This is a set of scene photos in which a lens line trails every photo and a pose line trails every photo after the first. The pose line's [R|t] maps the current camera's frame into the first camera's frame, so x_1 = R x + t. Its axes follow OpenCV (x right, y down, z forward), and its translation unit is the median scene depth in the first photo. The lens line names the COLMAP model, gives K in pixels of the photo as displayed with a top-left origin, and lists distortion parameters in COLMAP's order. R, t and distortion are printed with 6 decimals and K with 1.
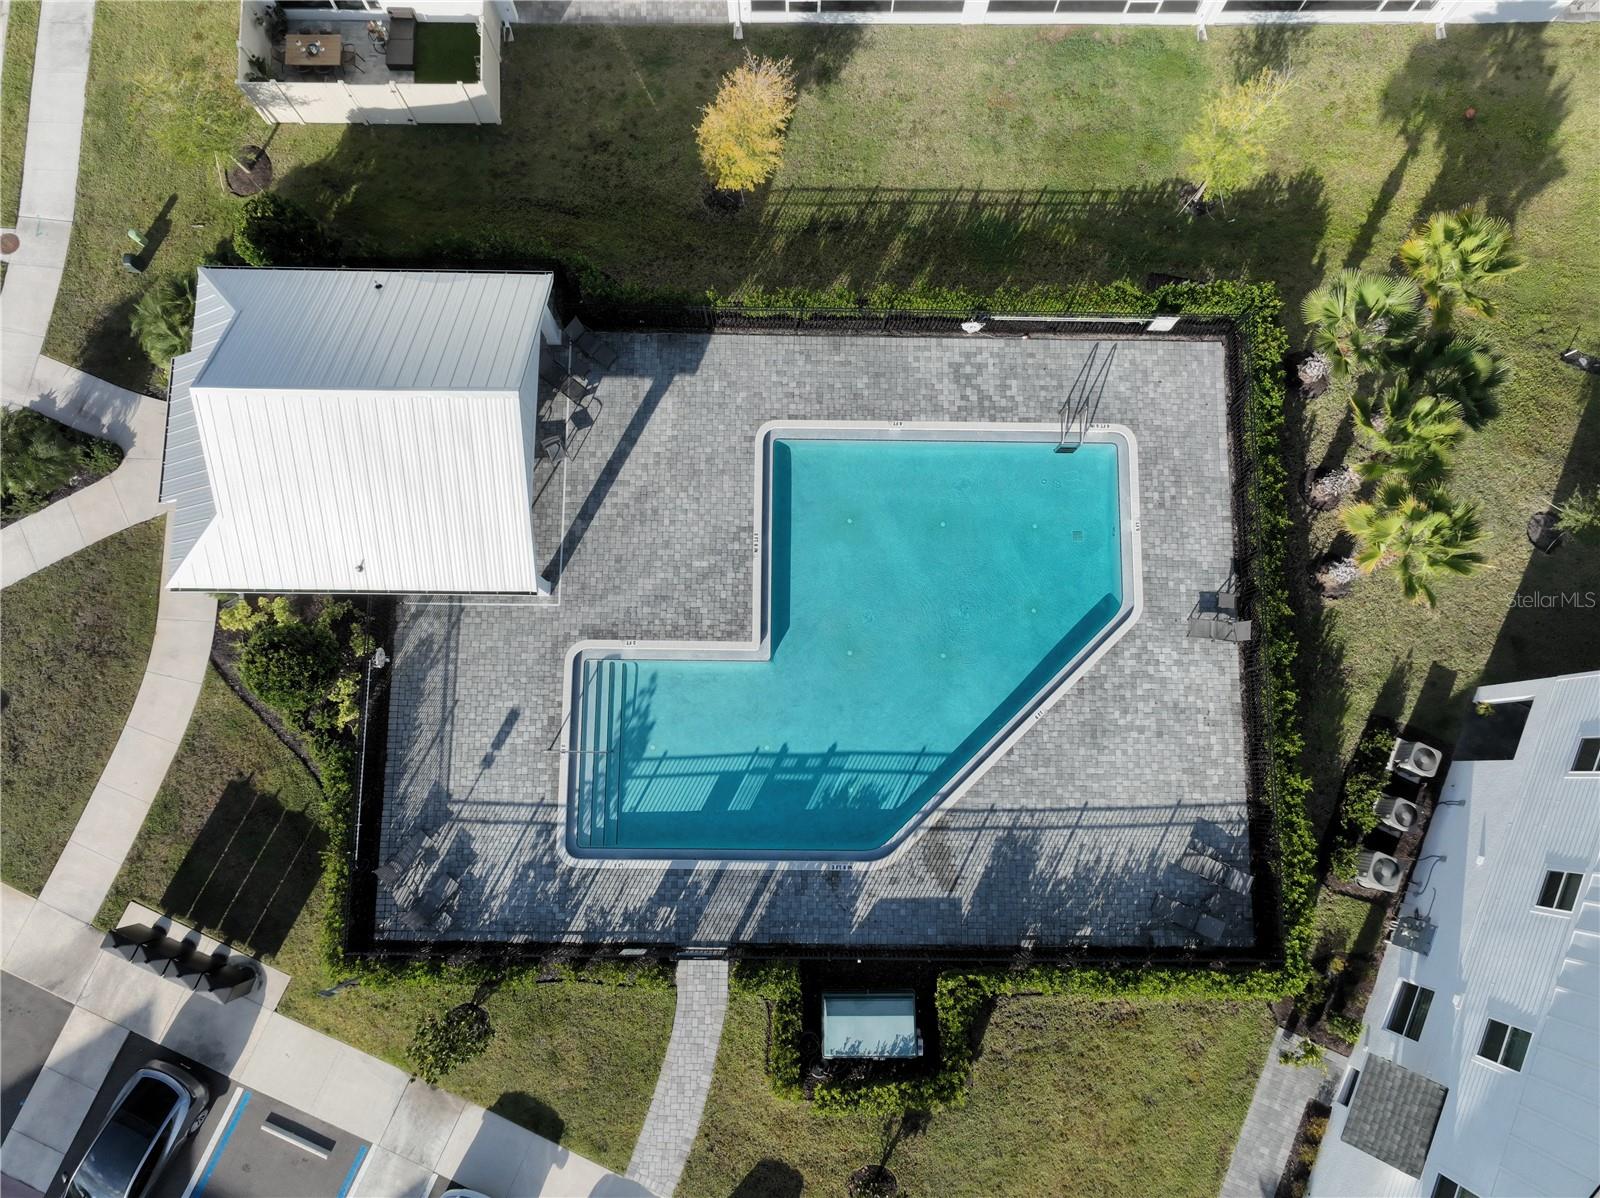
lens RADIAL K [[1112.0, 0, 800.0], [0, 1112.0, 599.0], [0, 0, 1]] dist [0.002344, -0.002664]
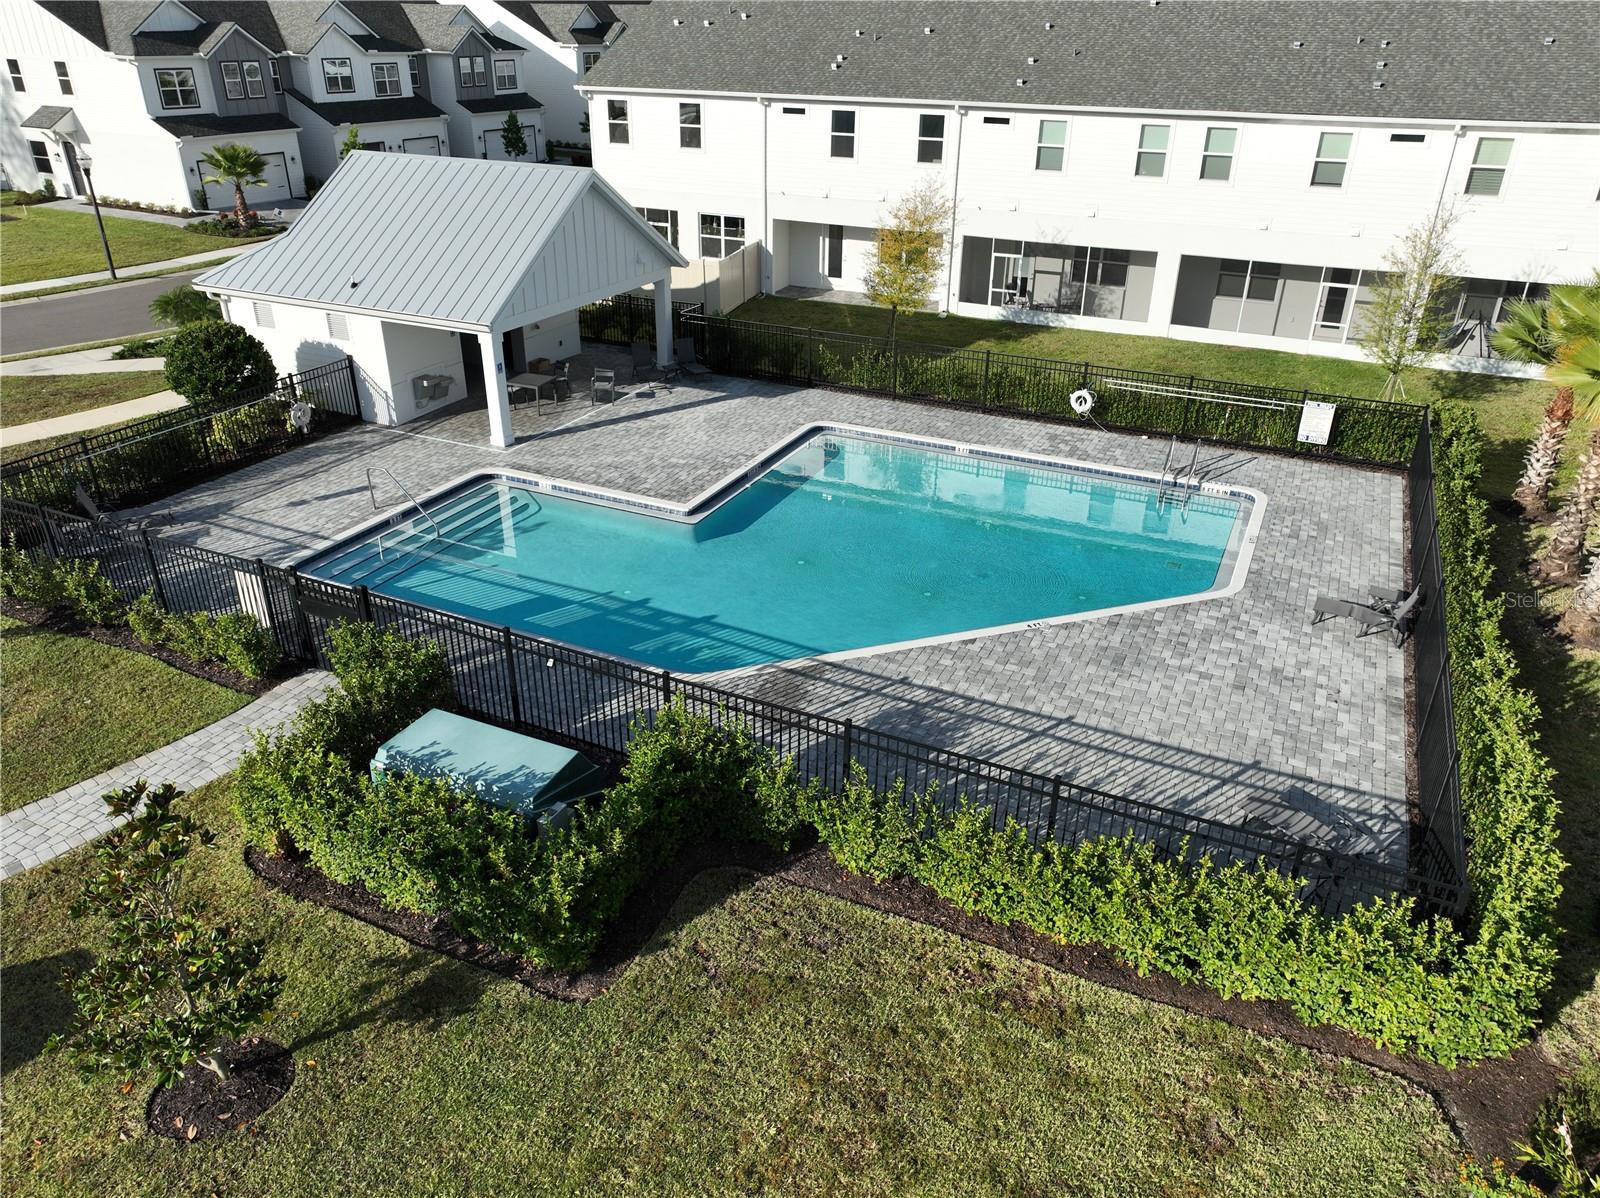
lens RADIAL K [[1112.0, 0, 800.0], [0, 1112.0, 599.0], [0, 0, 1]] dist [0.002344, -0.002664]
pose [[0.907534, 0.199884, -0.369363, 0.317944], [-0.415671, 0.553147, -0.721974, 0.584132], [0.060001, 0.808749, 0.585085, 0.620701]]
